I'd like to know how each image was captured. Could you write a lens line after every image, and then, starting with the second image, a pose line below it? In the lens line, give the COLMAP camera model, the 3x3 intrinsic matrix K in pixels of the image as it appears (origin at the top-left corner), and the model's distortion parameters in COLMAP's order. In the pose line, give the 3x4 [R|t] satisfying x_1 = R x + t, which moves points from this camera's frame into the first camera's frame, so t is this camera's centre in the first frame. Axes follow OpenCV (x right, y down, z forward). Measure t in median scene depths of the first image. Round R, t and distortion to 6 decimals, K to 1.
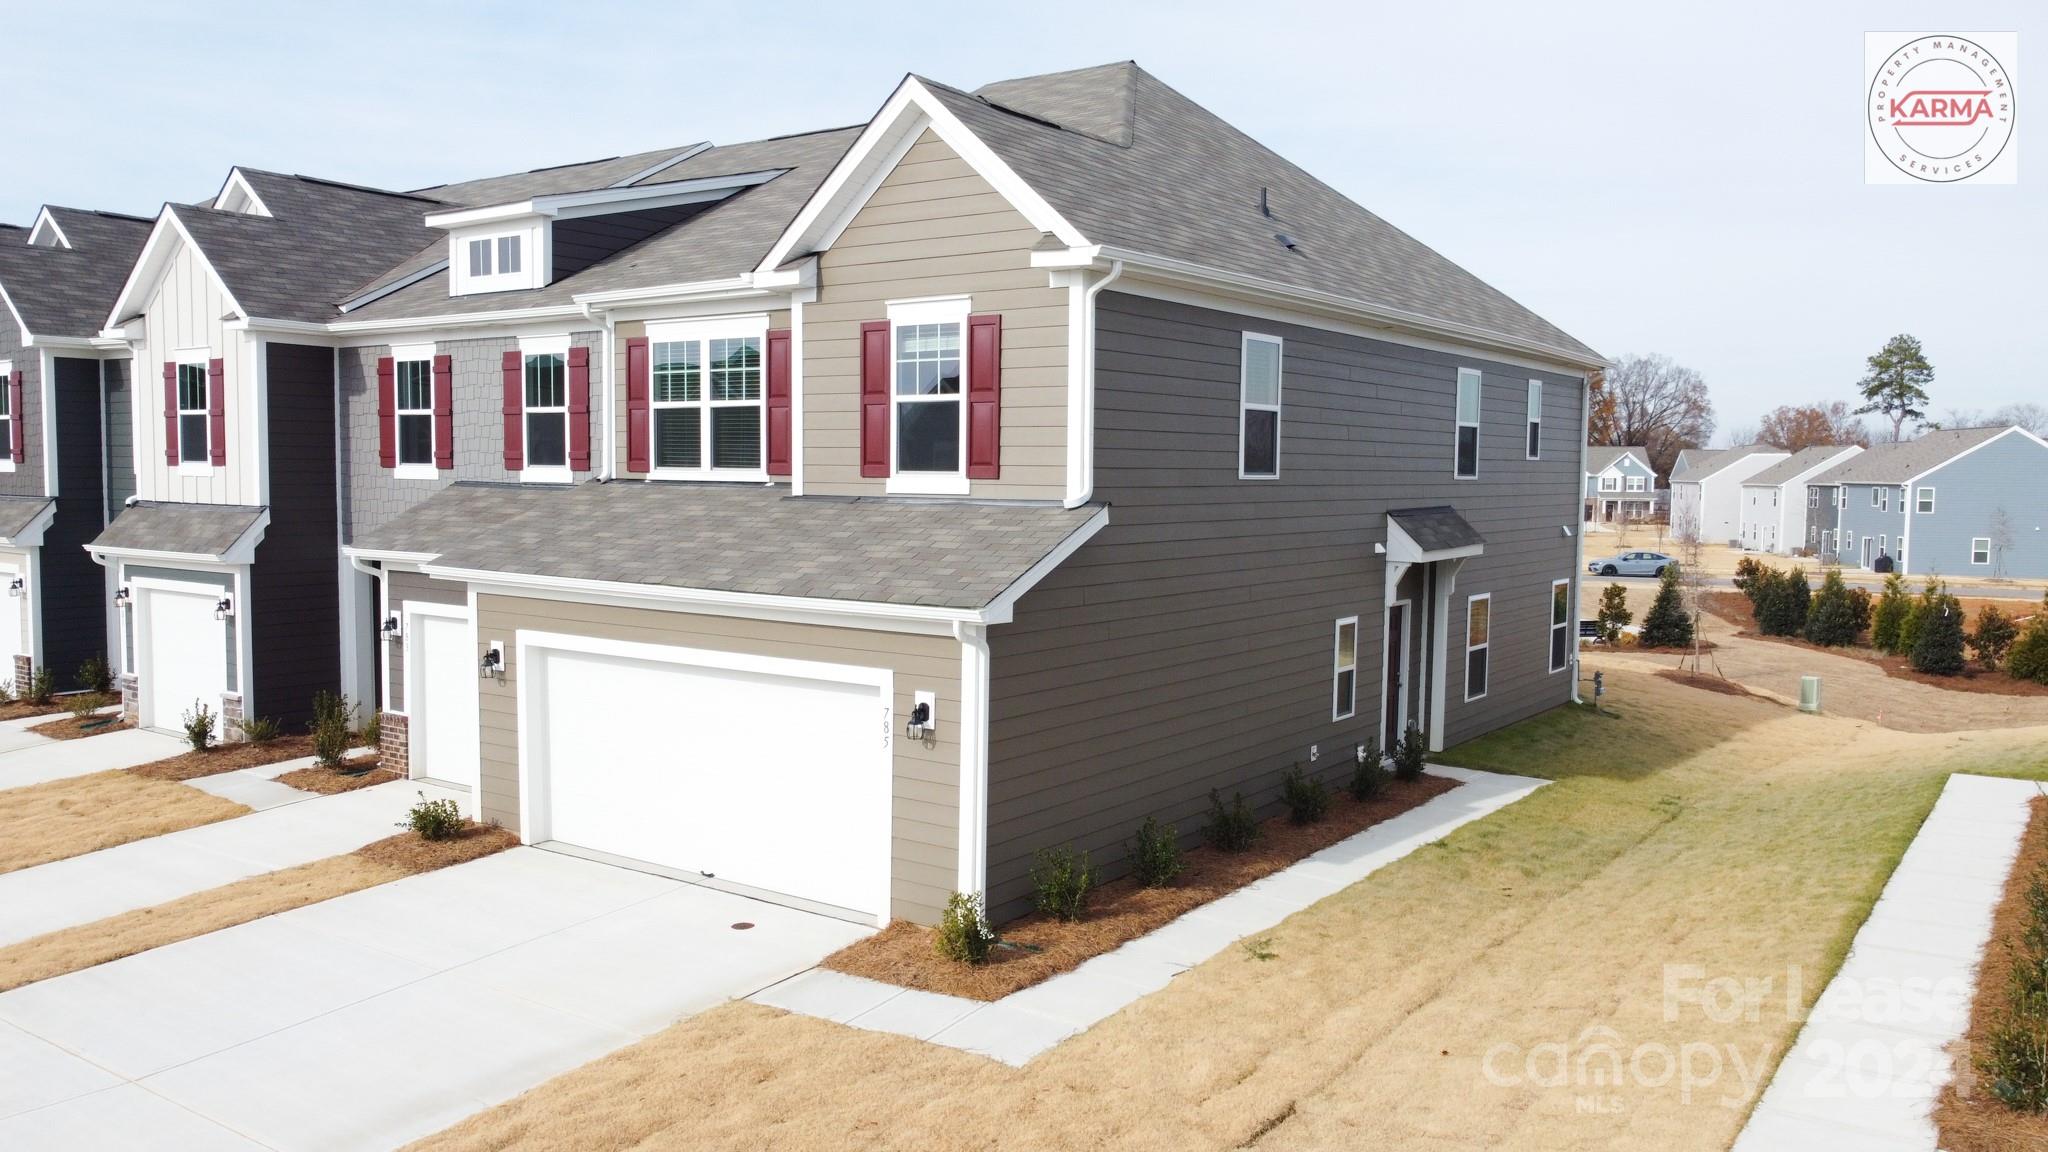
lens RADIAL K [[1544.7, 0, 1024.0], [0, 1544.7, 576.0], [0, 0, 1]] dist [0.007115, -0.010715]
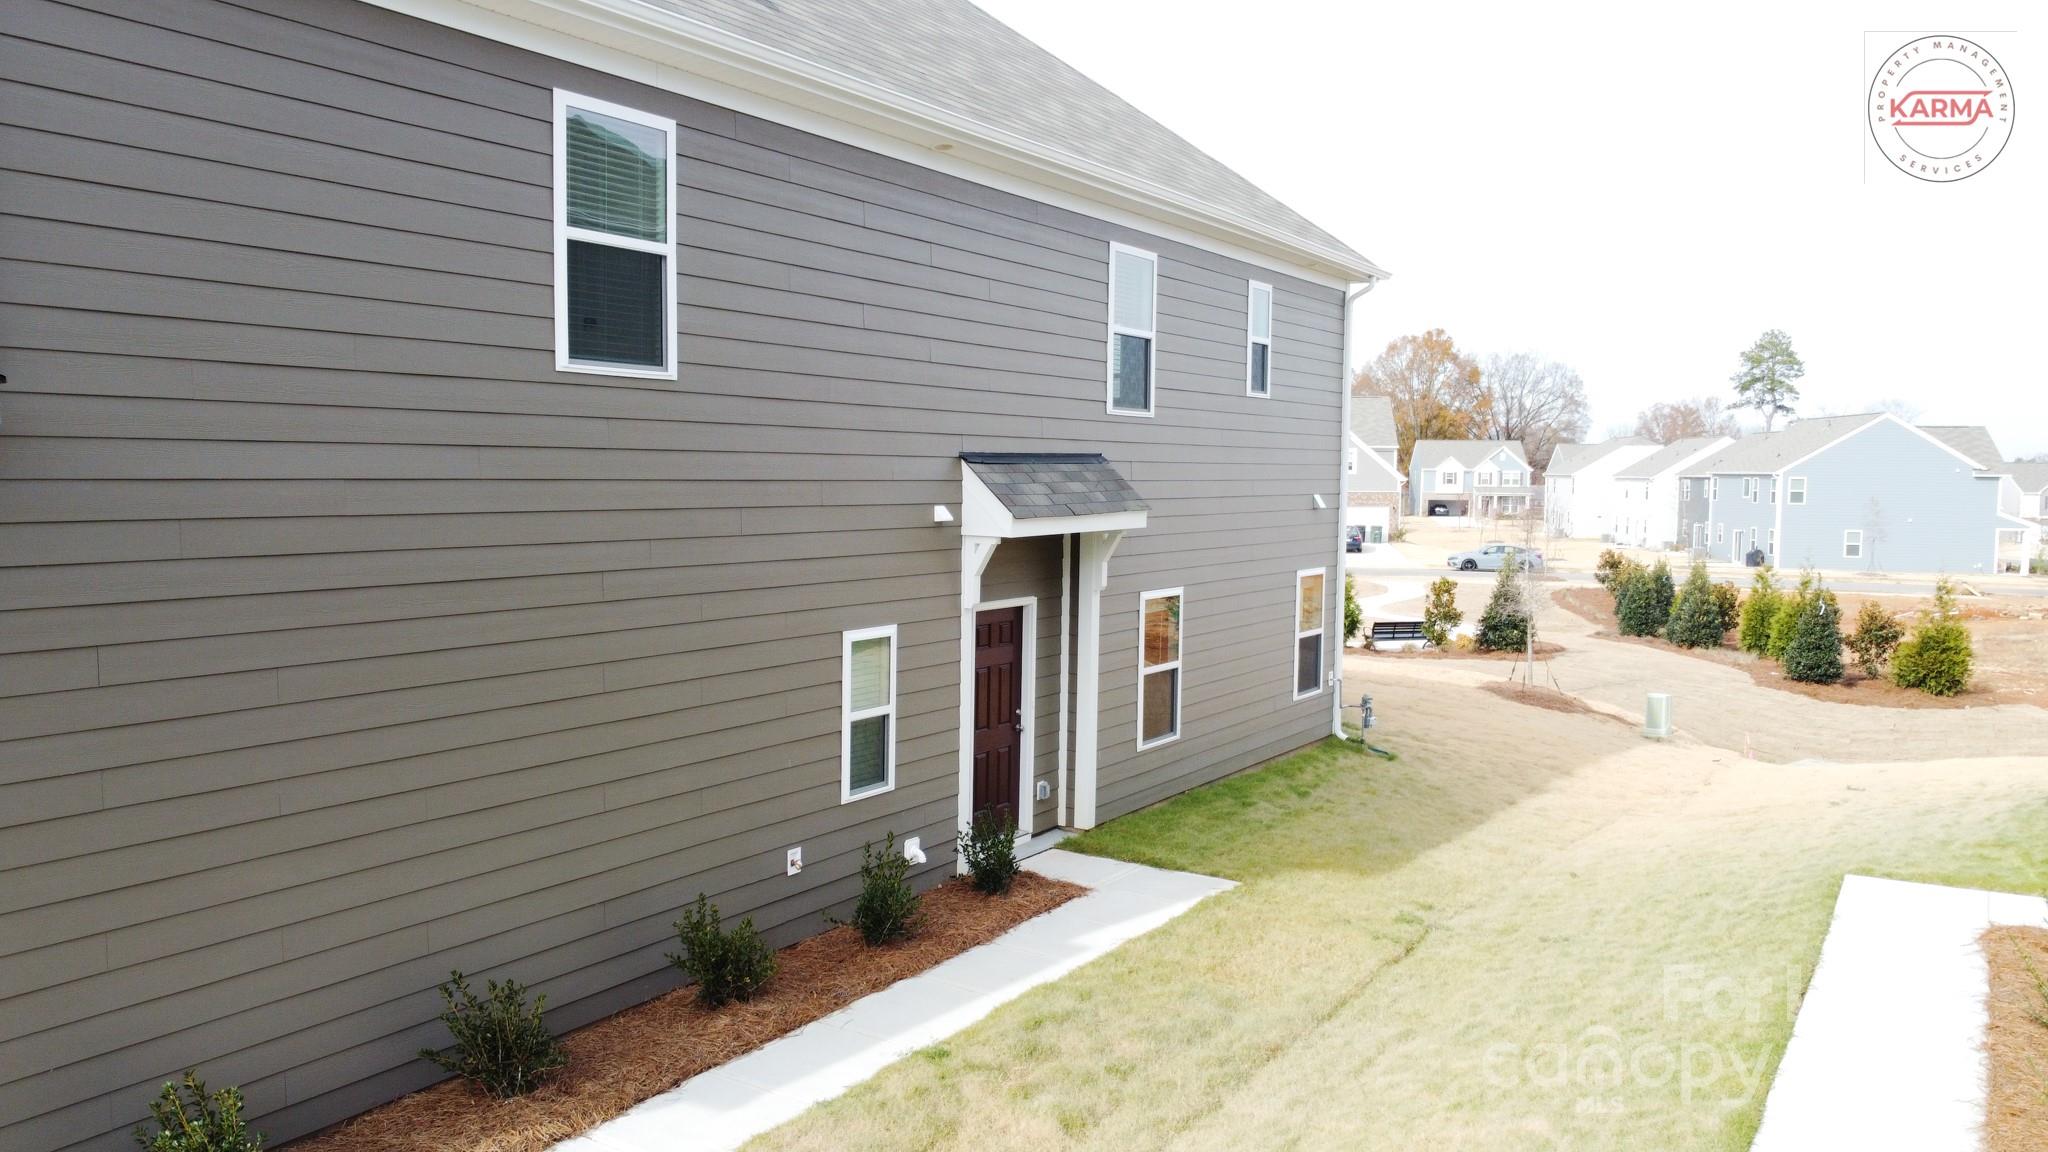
lens RADIAL K [[1544.7, 0, 1024.0], [0, 1544.7, 576.0], [0, 0, 1]] dist [0.007115, -0.010715]
pose [[0.997906, -0.003112, 0.064599, 0.270241], [0.003067, 0.999995, 0.000788, 0.007698], [-0.064601, -0.000588, 0.997911, 0.470507]]
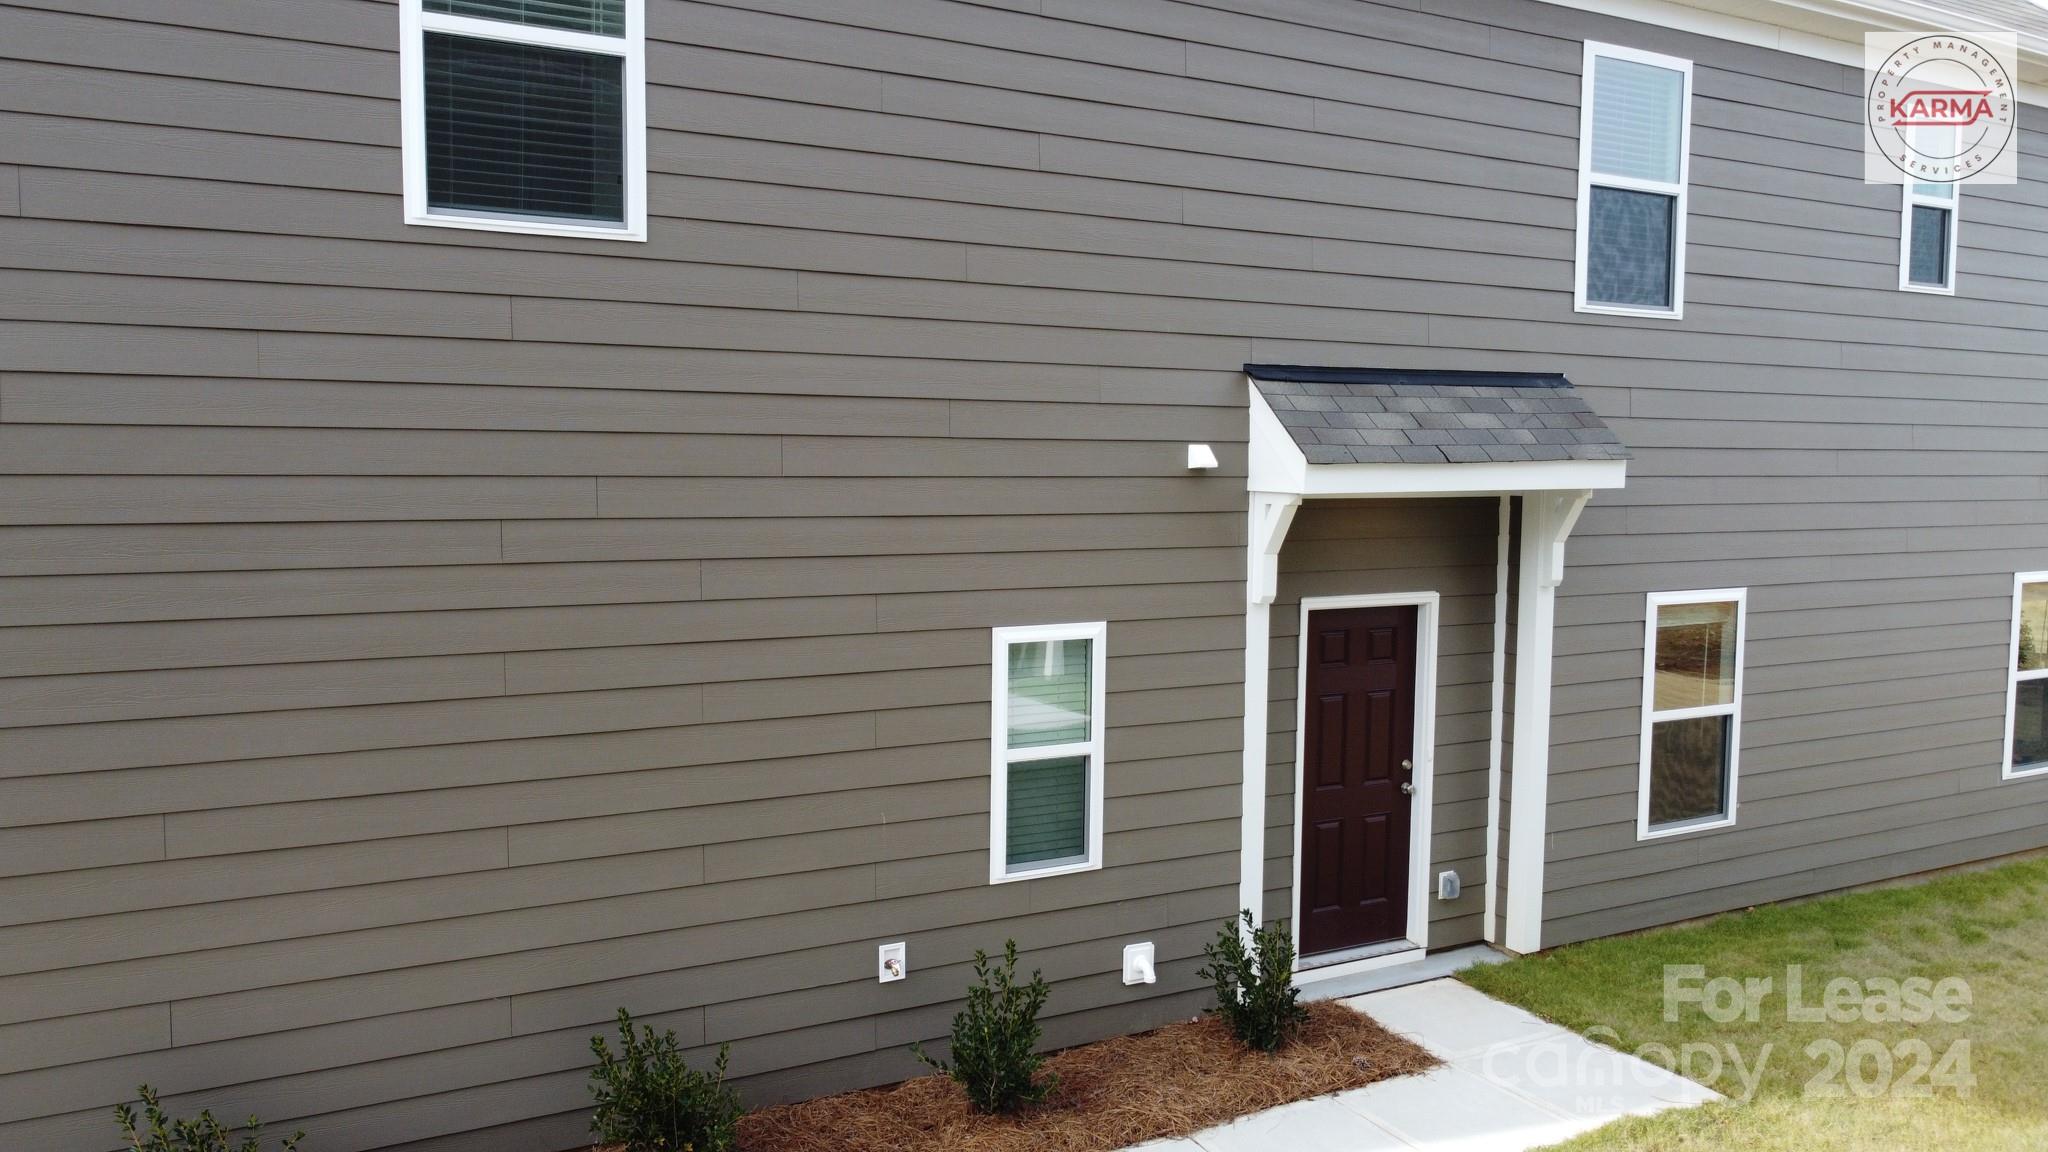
lens RADIAL K [[1544.7, 0, 1024.0], [0, 1544.7, 576.0], [0, 0, 1]] dist [0.007115, -0.010715]
pose [[0.901327, 0.028909, -0.432174, 0.440188], [-0.027717, 0.999575, 0.009059, 0.013024], [0.432252, 0.003813, 0.901745, 0.750692]]
